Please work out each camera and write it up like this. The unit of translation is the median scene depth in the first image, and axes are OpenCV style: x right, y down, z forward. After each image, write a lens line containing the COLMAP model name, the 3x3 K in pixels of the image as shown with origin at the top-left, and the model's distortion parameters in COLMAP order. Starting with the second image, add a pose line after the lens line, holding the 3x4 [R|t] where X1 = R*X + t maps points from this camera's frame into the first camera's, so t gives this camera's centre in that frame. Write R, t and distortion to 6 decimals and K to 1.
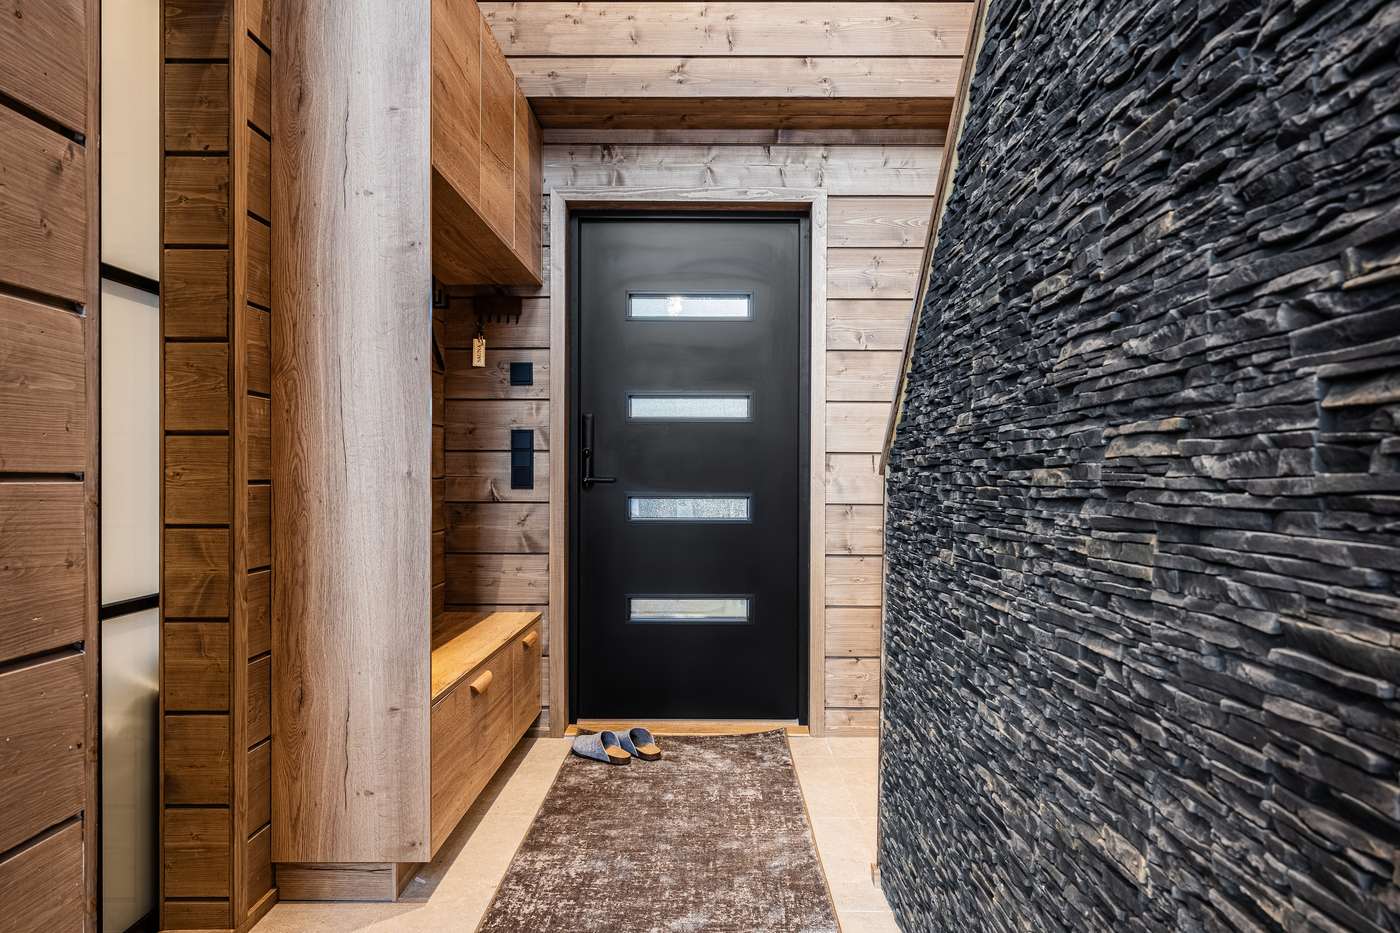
lens RADIAL K [[946.4, 0, 700.0], [0, 946.4, 466.5], [0, 0, 1]] dist [0.001986, -0.000018]
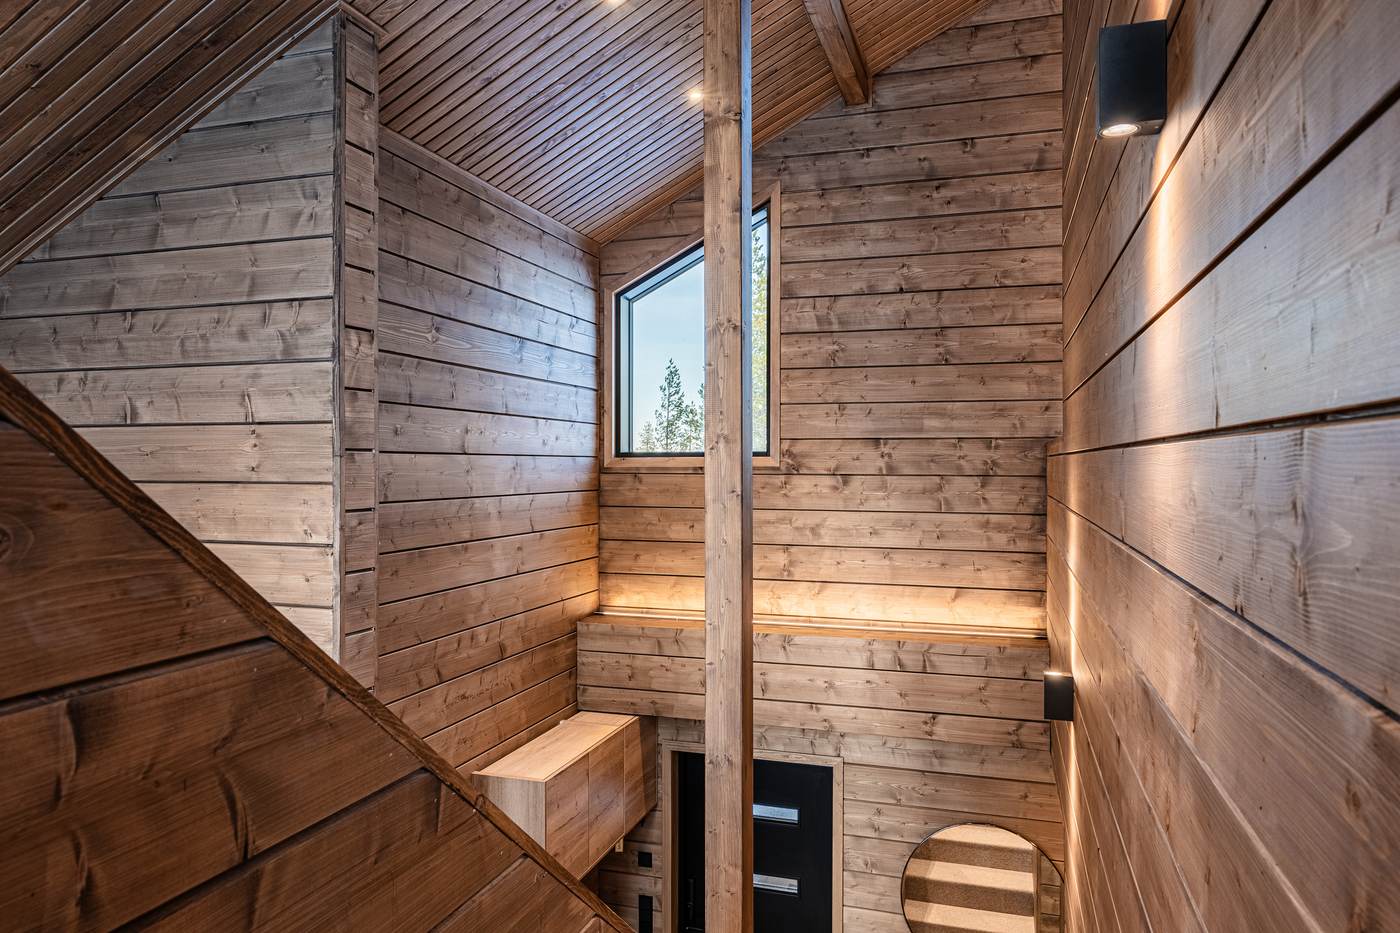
lens RADIAL K [[946.4, 0, 700.0], [0, 946.4, 466.5], [0, 0, 1]] dist [0.001986, -0.000018]
pose [[0.957461, -0.001316, -0.288559, 0.341019], [0.002285, 0.999993, 0.003021, -0.741813], [0.288553, -0.003551, 0.957457, -0.441071]]
